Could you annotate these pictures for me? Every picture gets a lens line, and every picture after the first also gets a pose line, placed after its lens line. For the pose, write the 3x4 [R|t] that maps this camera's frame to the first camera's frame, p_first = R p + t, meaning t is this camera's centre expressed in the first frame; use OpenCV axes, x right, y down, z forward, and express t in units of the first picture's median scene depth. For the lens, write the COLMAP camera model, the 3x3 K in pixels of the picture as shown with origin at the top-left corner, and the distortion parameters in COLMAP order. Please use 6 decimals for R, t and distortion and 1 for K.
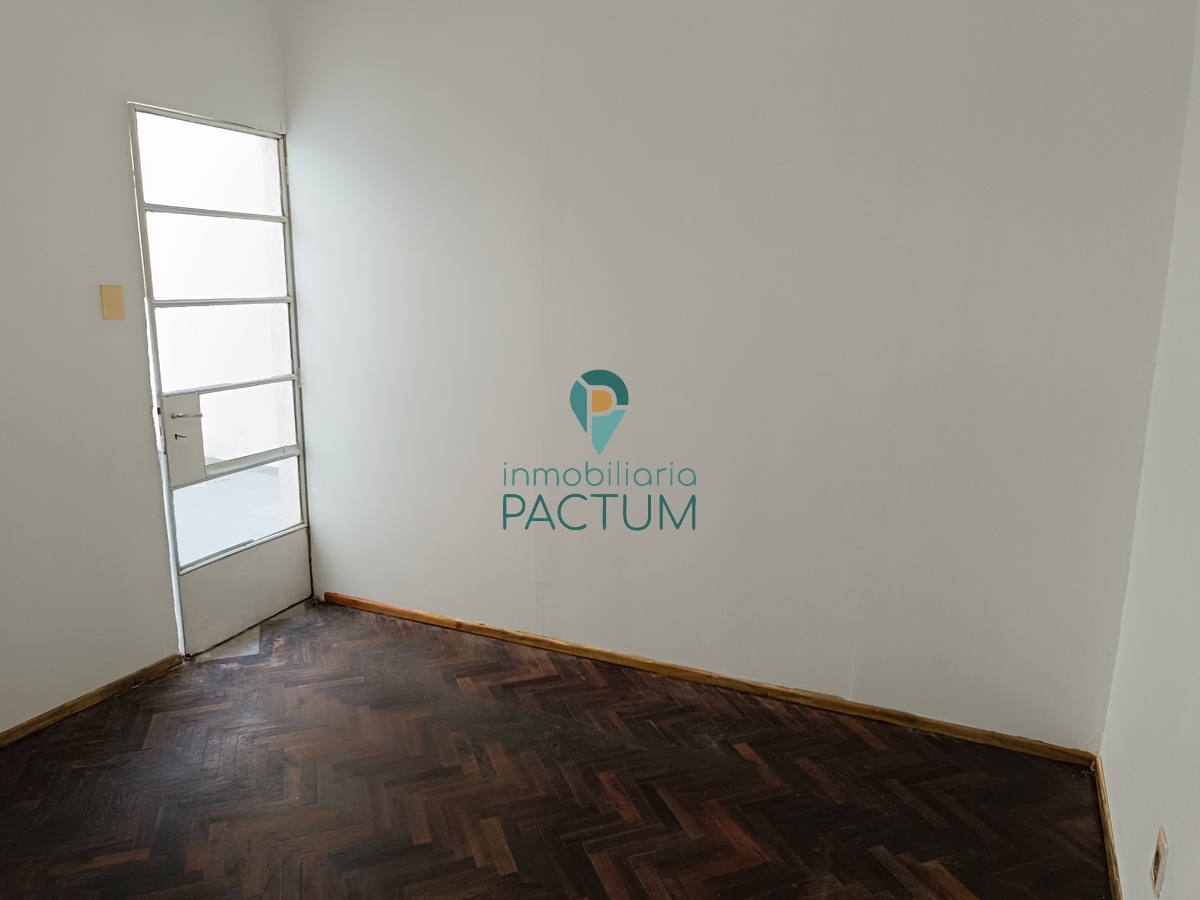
lens RADIAL K [[830.6, 0, 598.1], [0, 830.6, 450.6], [0, 0, 1]] dist [0.005044, -0.006002]
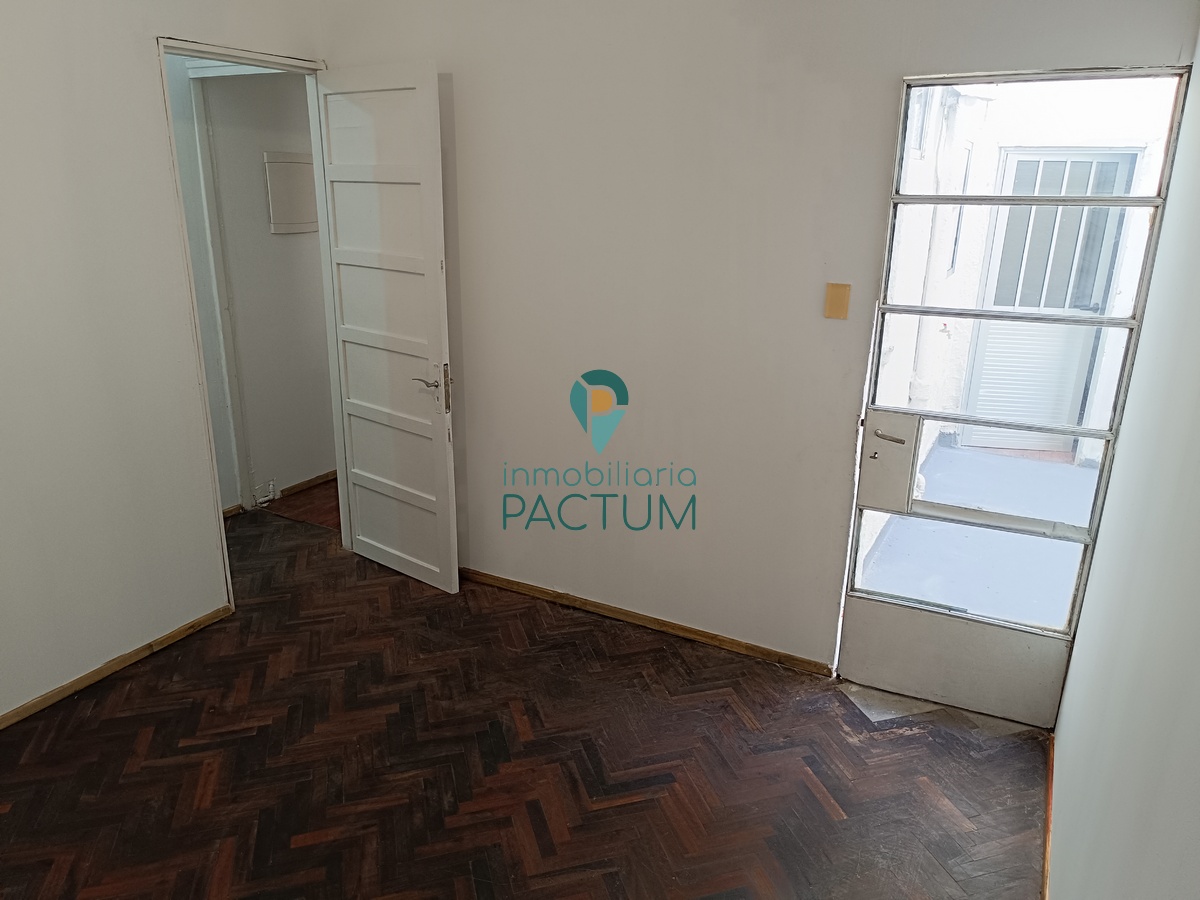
lens RADIAL K [[830.6, 0, 598.1], [0, 830.6, 450.6], [0, 0, 1]] dist [0.005044, -0.006002]
pose [[-0.062365, 0.295963, -0.953161, 0.355254], [-0.212991, 0.929073, 0.302420, -0.221939], [0.975062, 0.221875, 0.005096, 0.677743]]
